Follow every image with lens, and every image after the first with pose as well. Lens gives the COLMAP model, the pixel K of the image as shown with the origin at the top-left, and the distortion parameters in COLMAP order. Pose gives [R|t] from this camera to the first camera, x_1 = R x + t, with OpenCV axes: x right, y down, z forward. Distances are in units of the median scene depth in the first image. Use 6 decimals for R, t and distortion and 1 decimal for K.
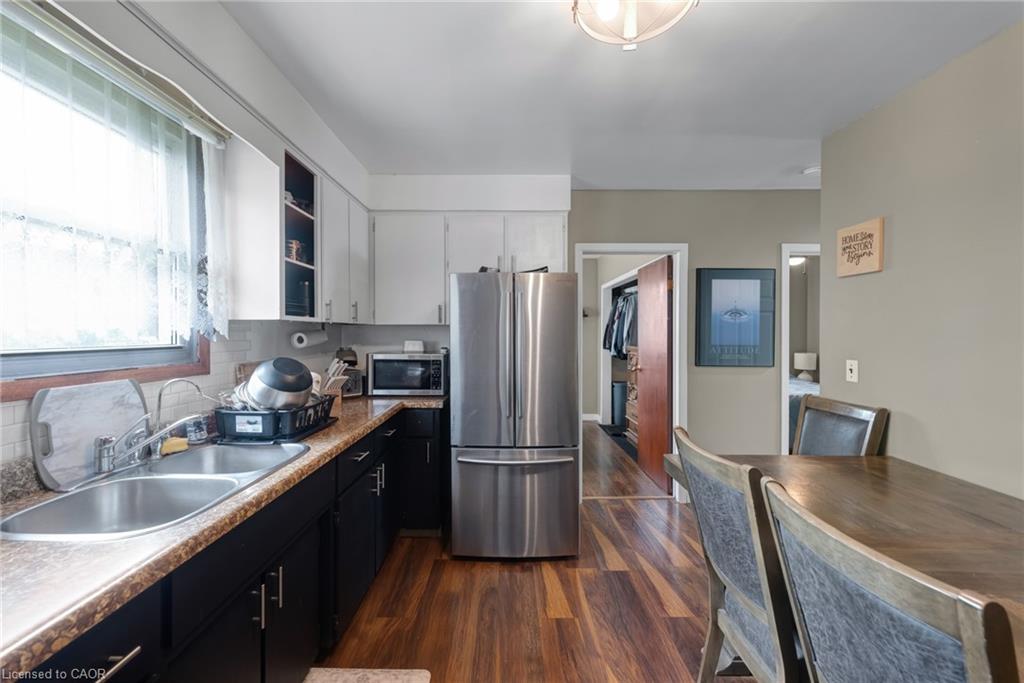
lens RADIAL K [[412.4, 0, 510.5], [0, 412.4, 338.9], [0, 0, 1]] dist [-0.005412, -0.000488]
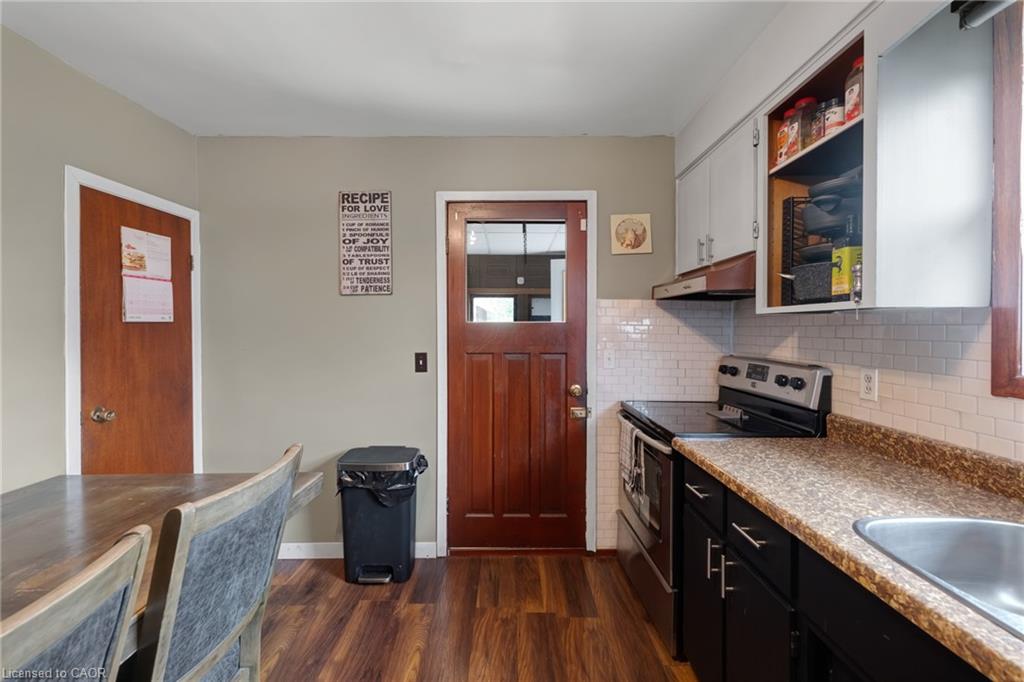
lens RADIAL K [[412.4, 0, 512.3], [0, 412.4, 338.8], [0, 0, 1]] dist [-0.005412, -0.000488]
pose [[-0.999400, -0.012061, 0.032479, -0.046706], [-0.011539, 0.999802, 0.016199, 0.000229], [-0.032668, 0.015814, -0.999341, 1.766706]]
